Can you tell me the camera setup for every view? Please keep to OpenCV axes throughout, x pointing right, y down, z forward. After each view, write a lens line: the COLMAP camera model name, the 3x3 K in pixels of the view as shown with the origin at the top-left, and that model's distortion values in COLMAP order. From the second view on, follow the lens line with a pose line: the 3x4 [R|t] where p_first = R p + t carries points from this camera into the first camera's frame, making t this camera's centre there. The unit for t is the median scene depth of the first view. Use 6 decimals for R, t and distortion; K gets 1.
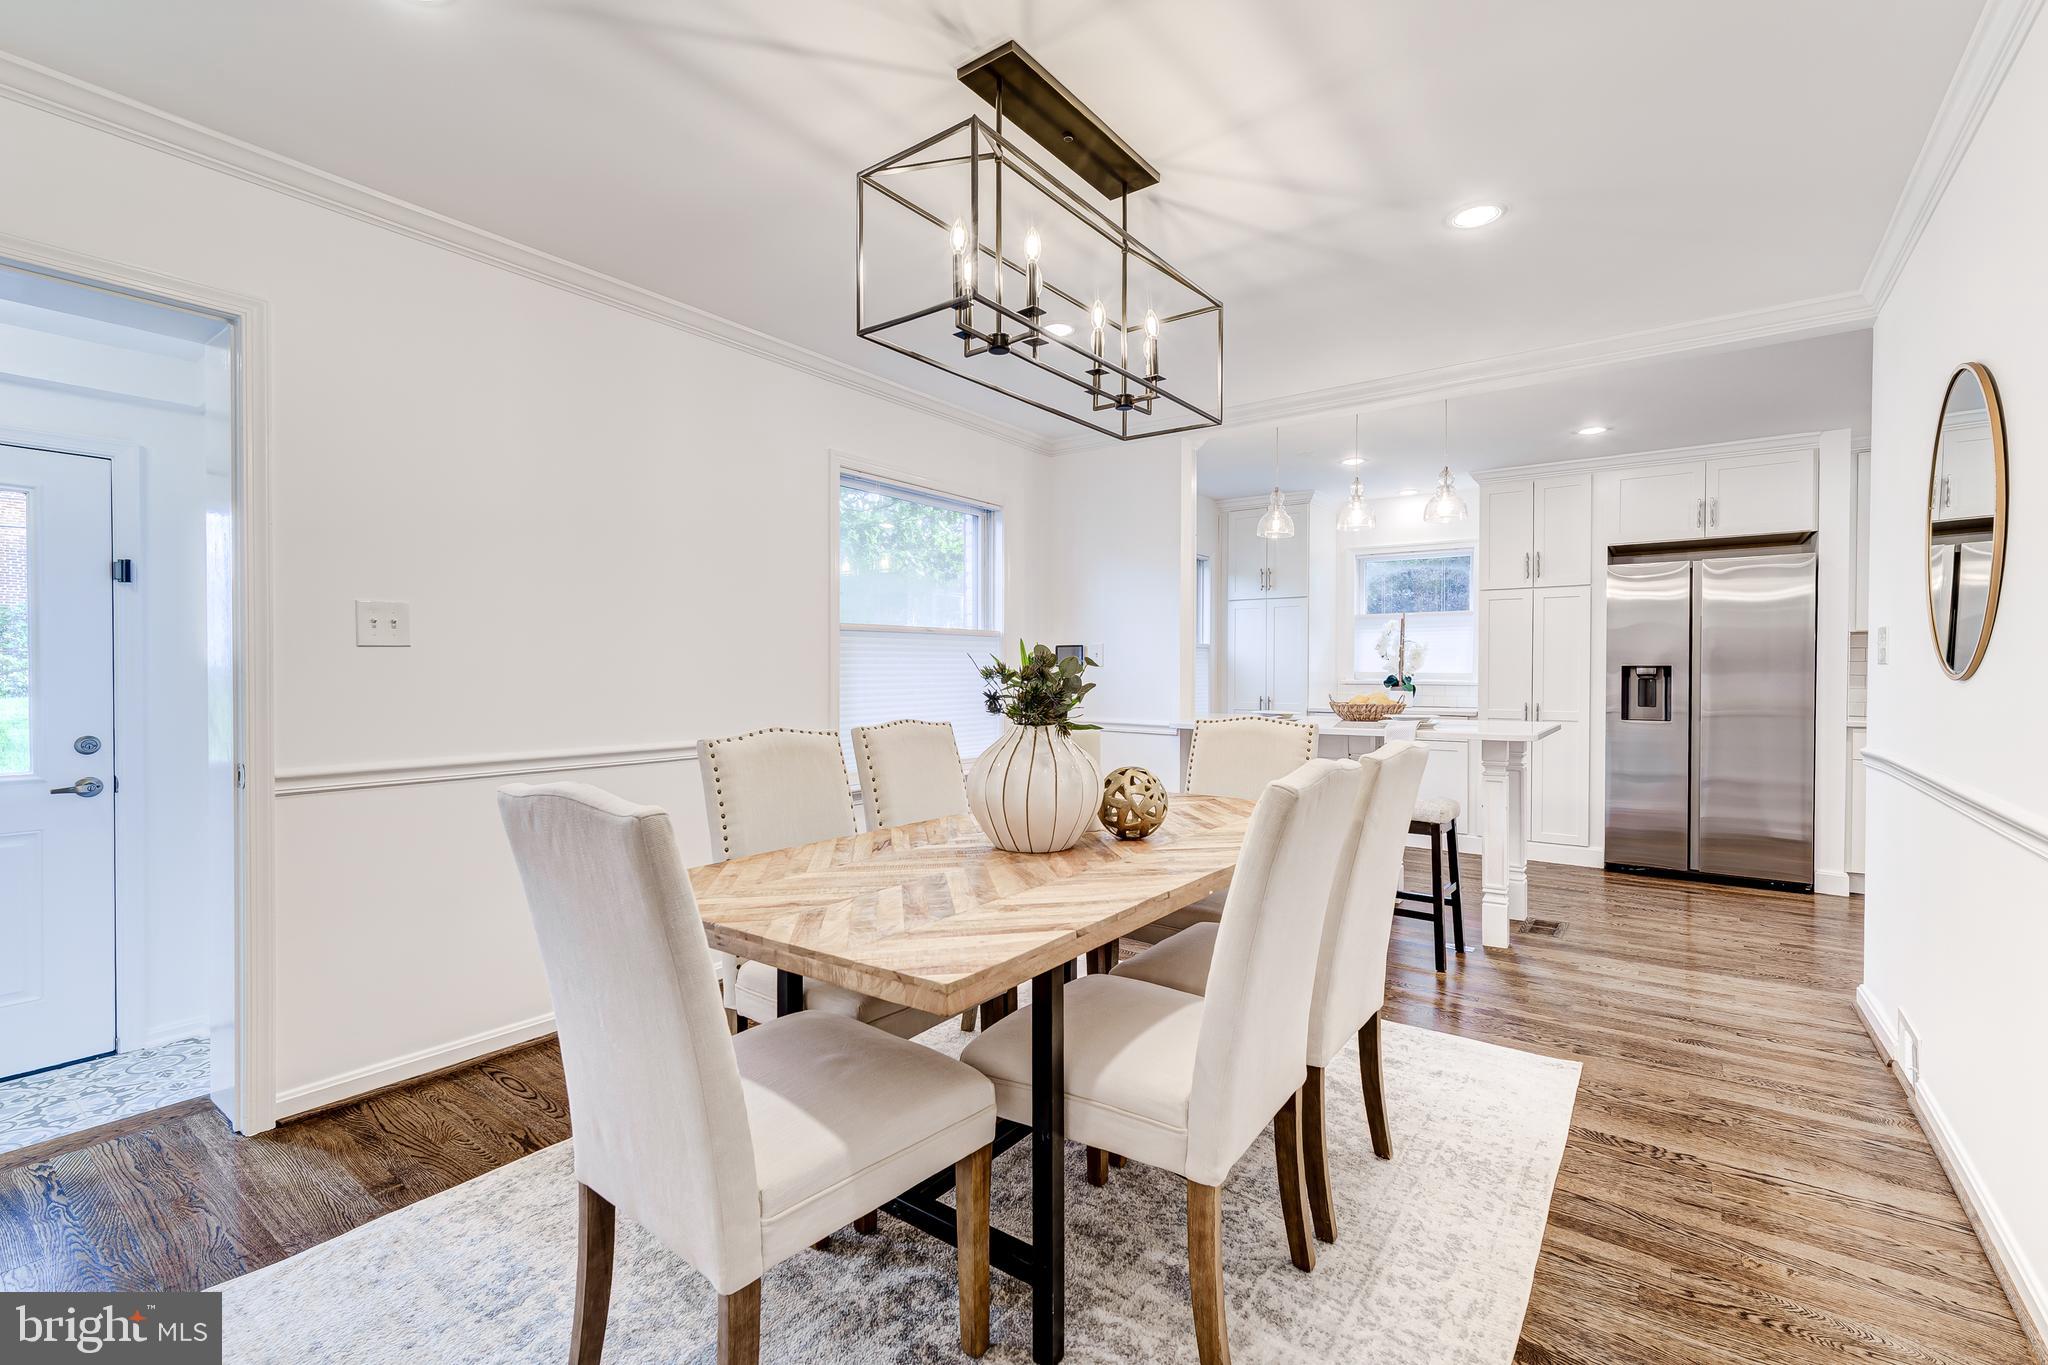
lens RADIAL K [[868.9, 0, 1019.3], [0, 868.9, 684.4], [0, 0, 1]] dist [0.000431, 0.000188]
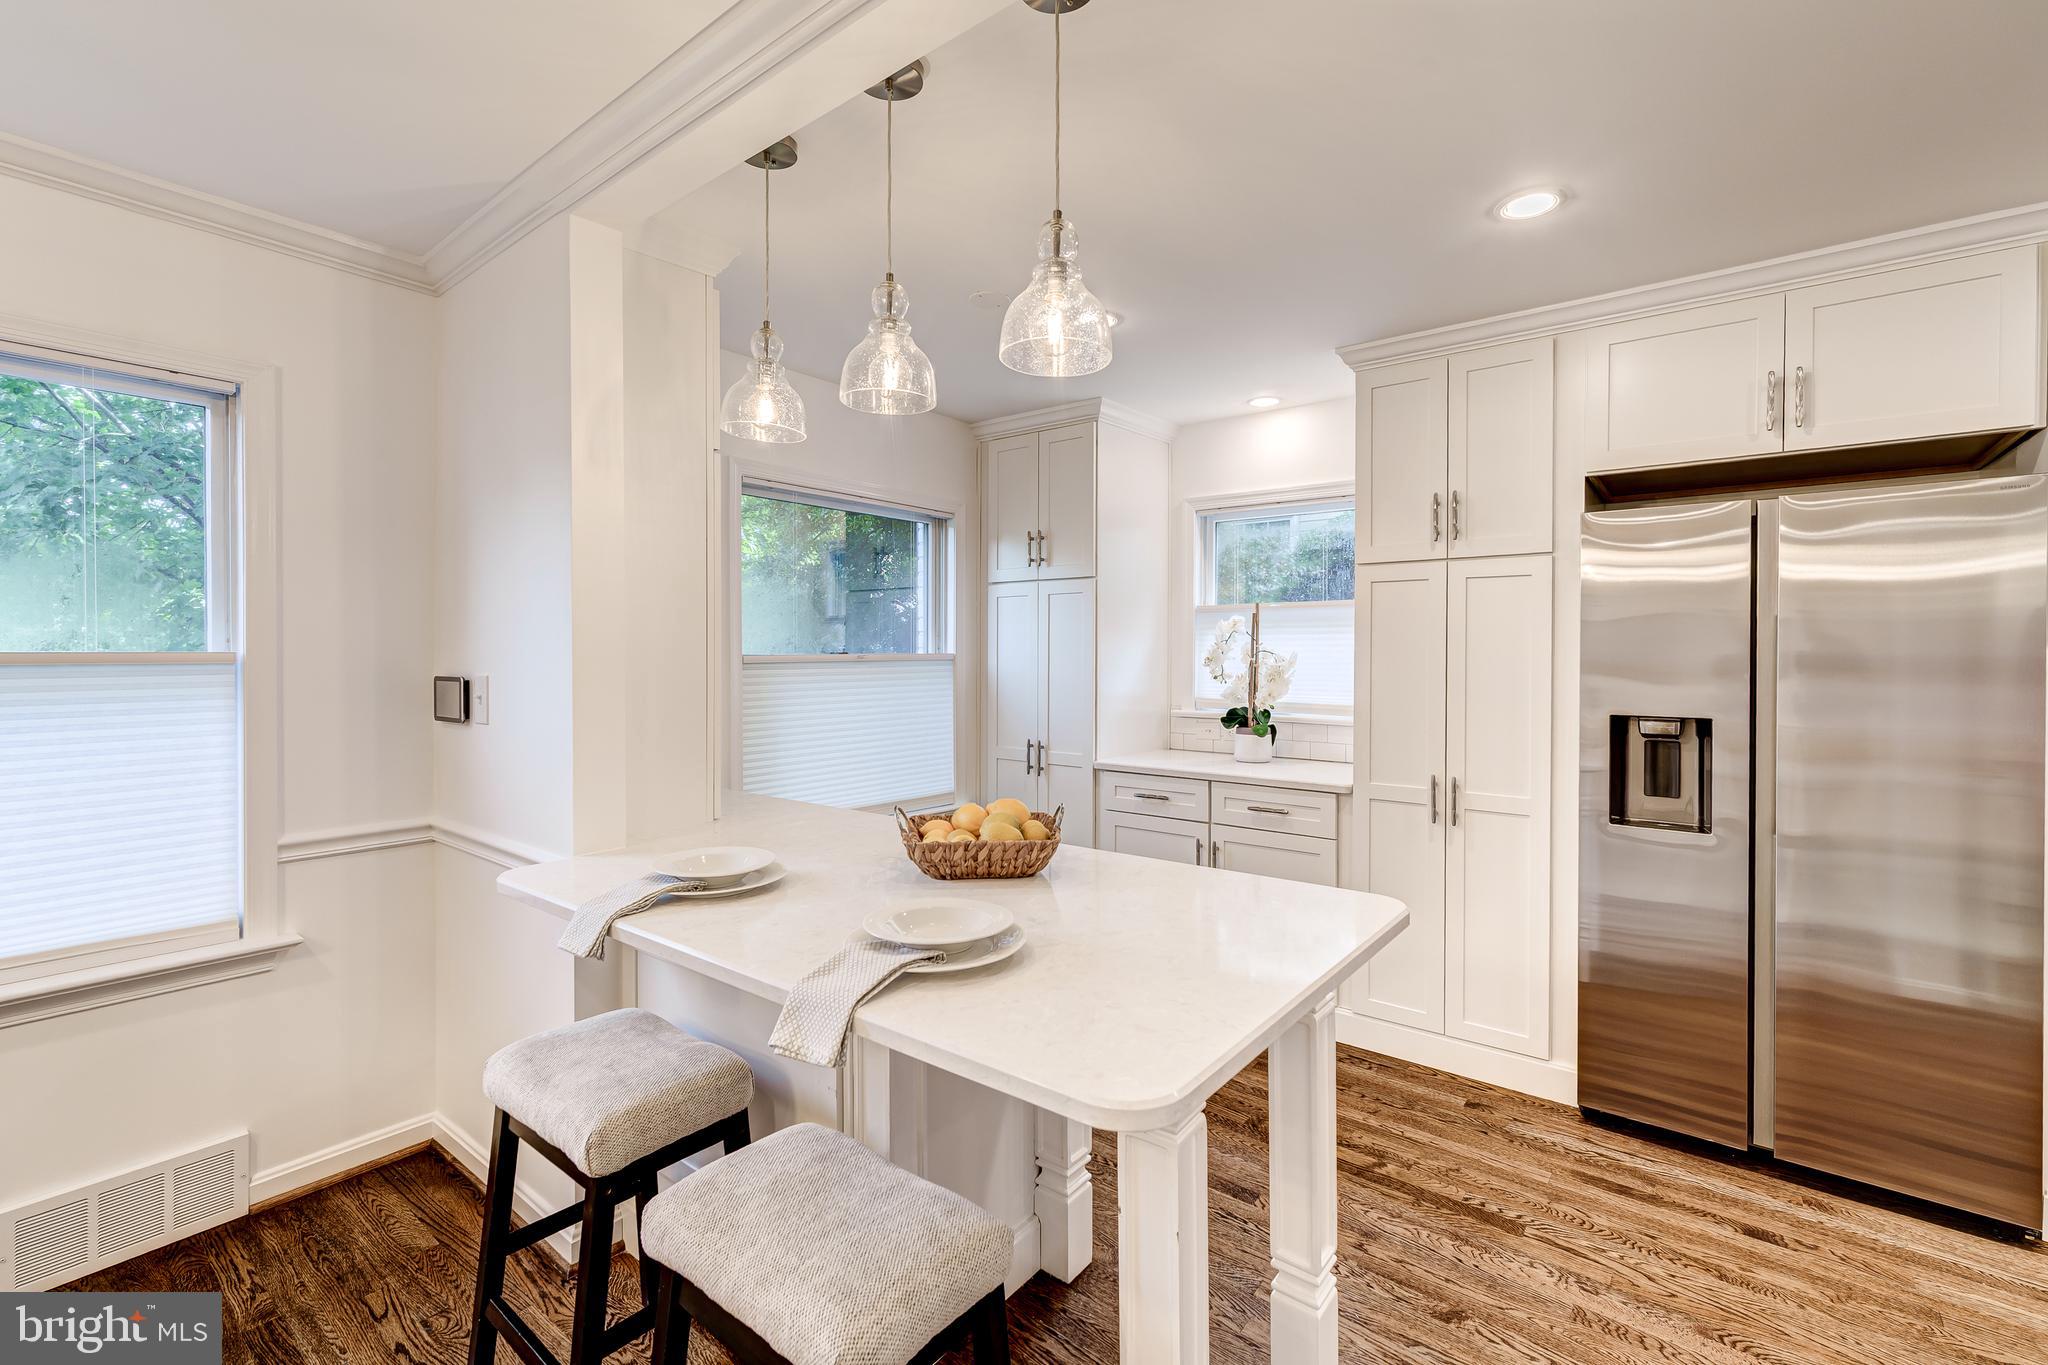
lens RADIAL K [[894.2, 0, 1012.4], [0, 894.2, 671.2], [0, 0, 1]] dist [0.000283, -0.001250]
pose [[0.999787, -0.002228, -0.020507, 0.357860], [0.002392, 0.999965, 0.007989, -0.050897], [0.020489, -0.008036, 0.999758, 0.476969]]
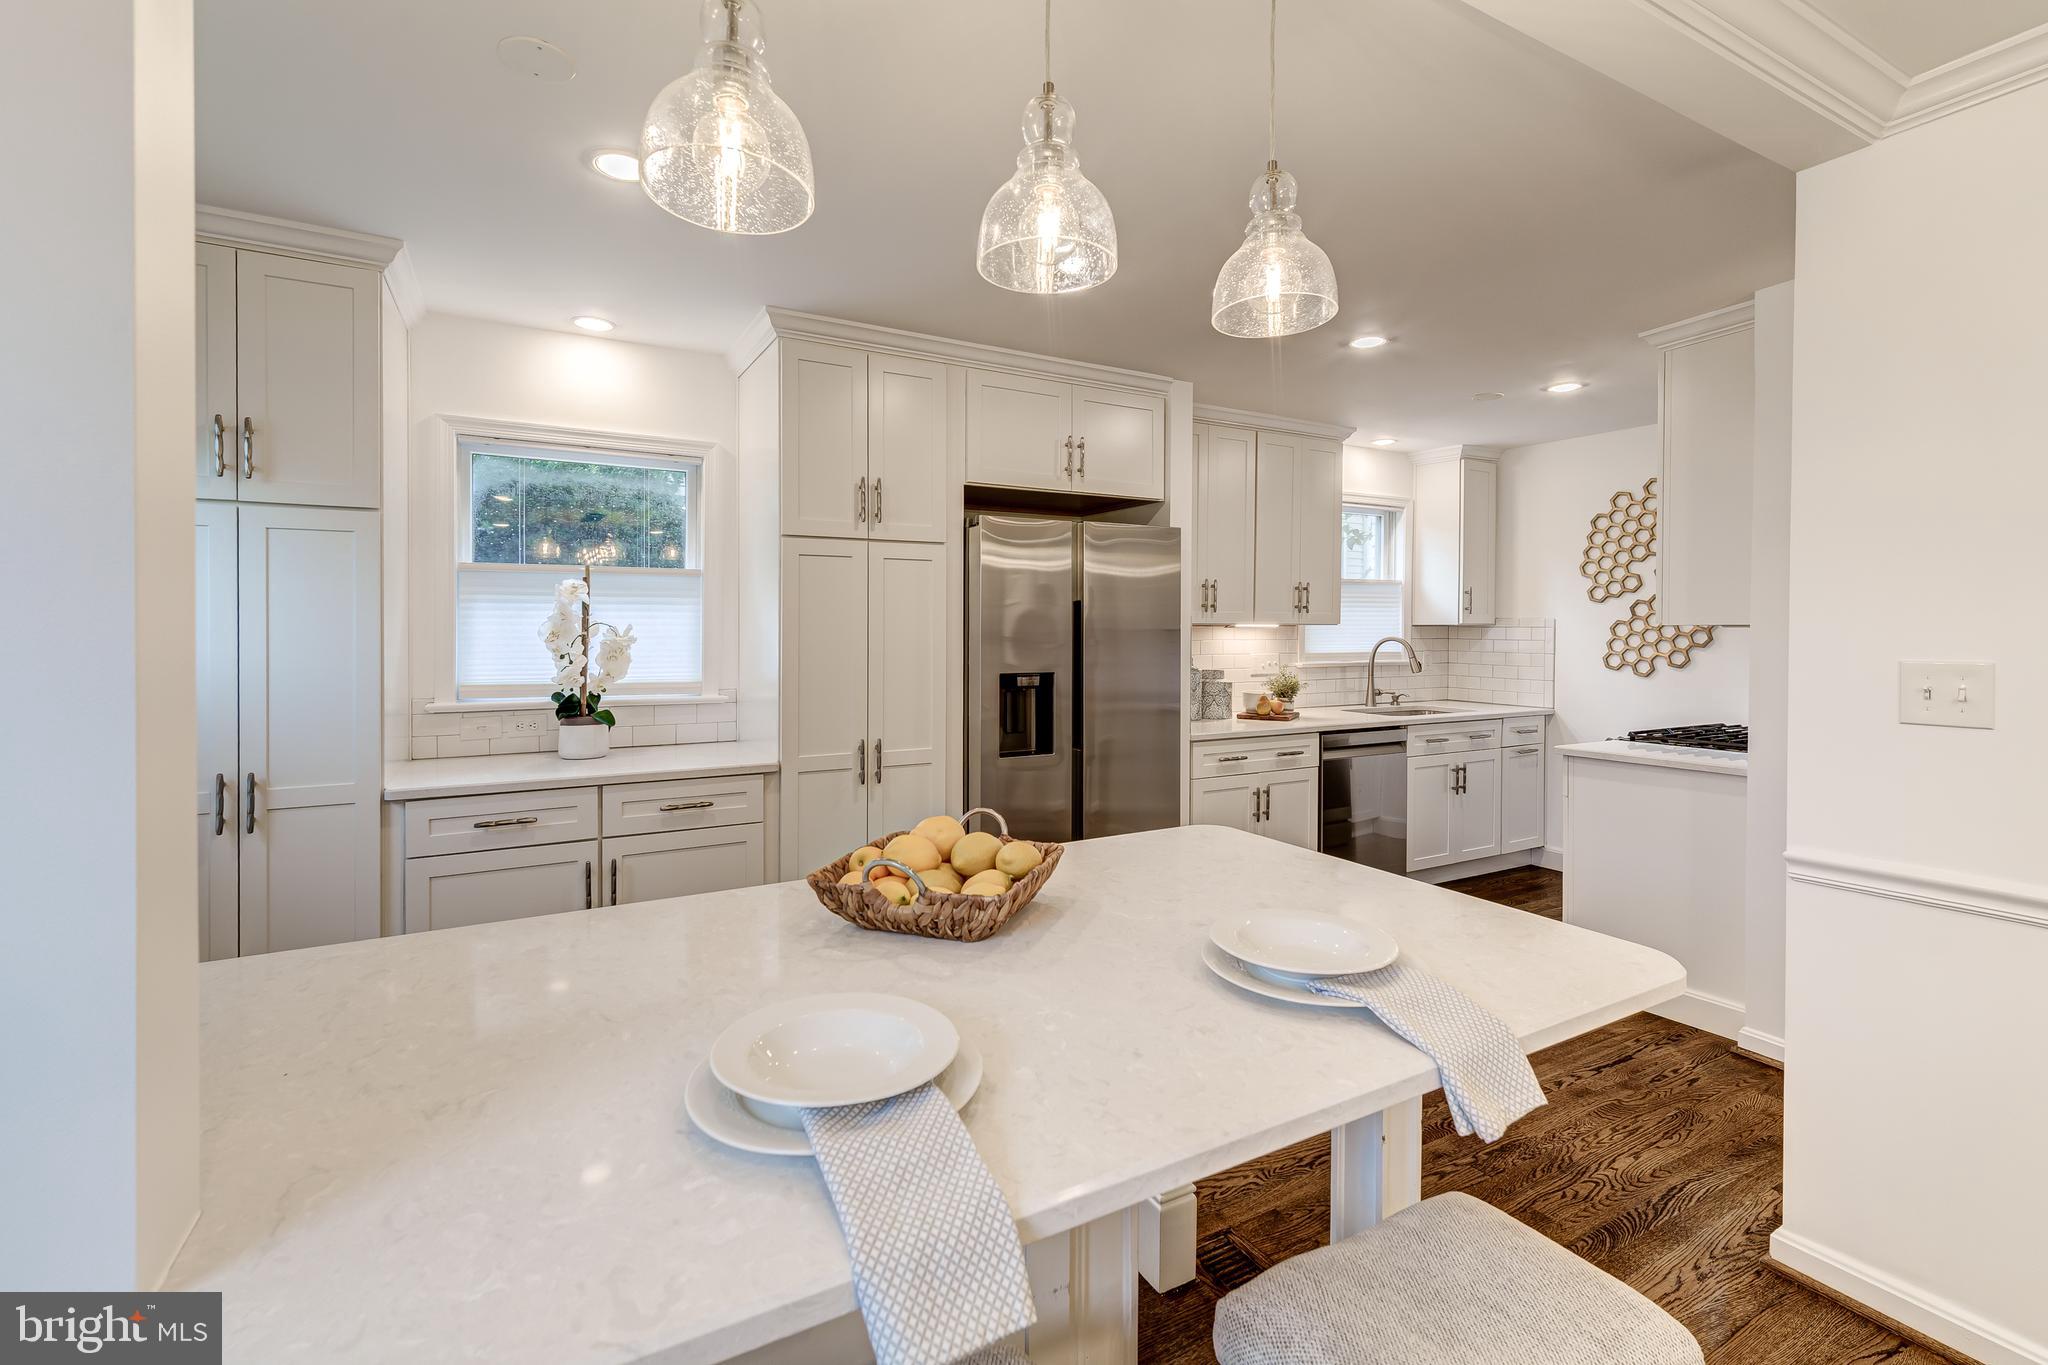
lens RADIAL K [[882.7, 0, 1019.3], [0, 882.7, 639.1], [0, 0, 1]] dist [0.000703, -0.000077]
pose [[0.397291, -0.016054, 0.917552, 0.099211], [0.011845, 0.999853, 0.012365, -0.054230], [-0.917616, 0.005956, 0.397423, 0.717943]]
